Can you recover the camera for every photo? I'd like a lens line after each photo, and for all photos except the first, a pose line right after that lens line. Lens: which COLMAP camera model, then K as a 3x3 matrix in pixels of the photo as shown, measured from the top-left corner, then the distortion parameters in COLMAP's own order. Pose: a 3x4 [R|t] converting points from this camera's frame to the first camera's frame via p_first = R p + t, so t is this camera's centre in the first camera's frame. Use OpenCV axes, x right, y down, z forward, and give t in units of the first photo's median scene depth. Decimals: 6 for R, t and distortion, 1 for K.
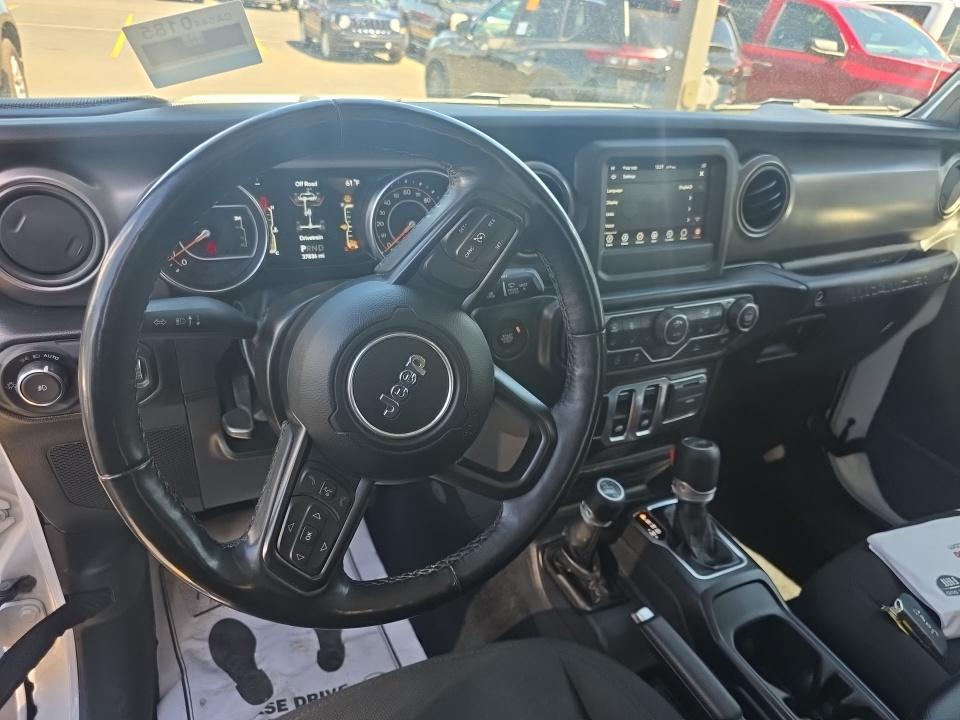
lens RADIAL K [[650.3, 0, 490.5], [0, 650.3, 358.6], [0, 0, 1]] dist [0.041609, -0.043004]
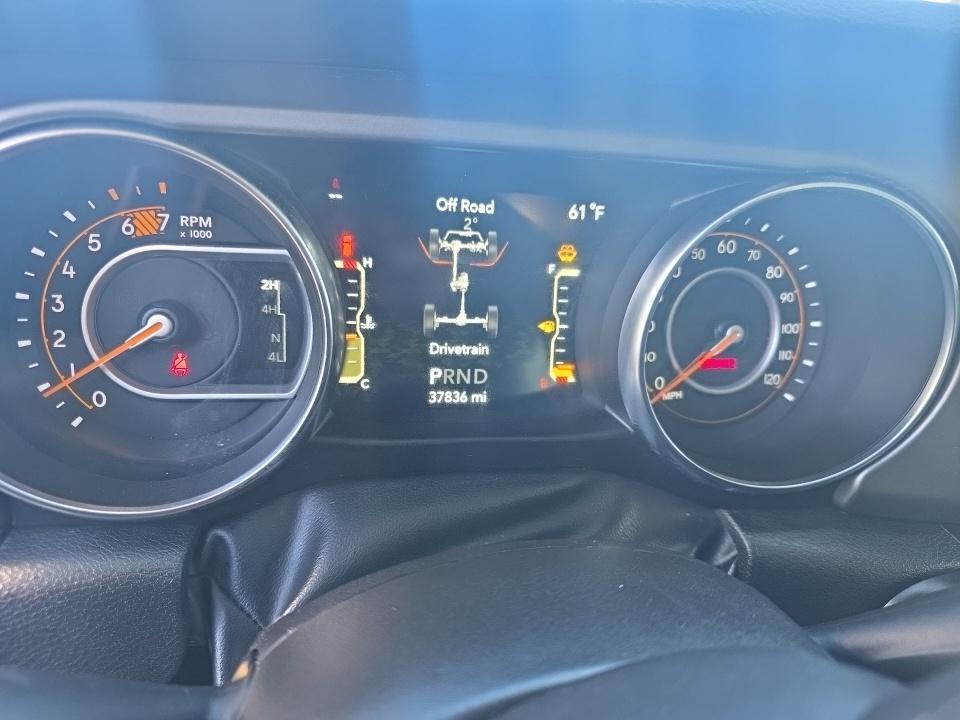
lens RADIAL K [[650.3, 0, 490.5], [0, 650.3, 358.6], [0, 0, 1]] dist [0.041609, -0.043004]
pose [[0.972669, 0.110958, -0.203969, -0.182418], [-0.126059, 0.990048, -0.062556, -0.159788], [0.194998, 0.086558, 0.976977, 0.646502]]
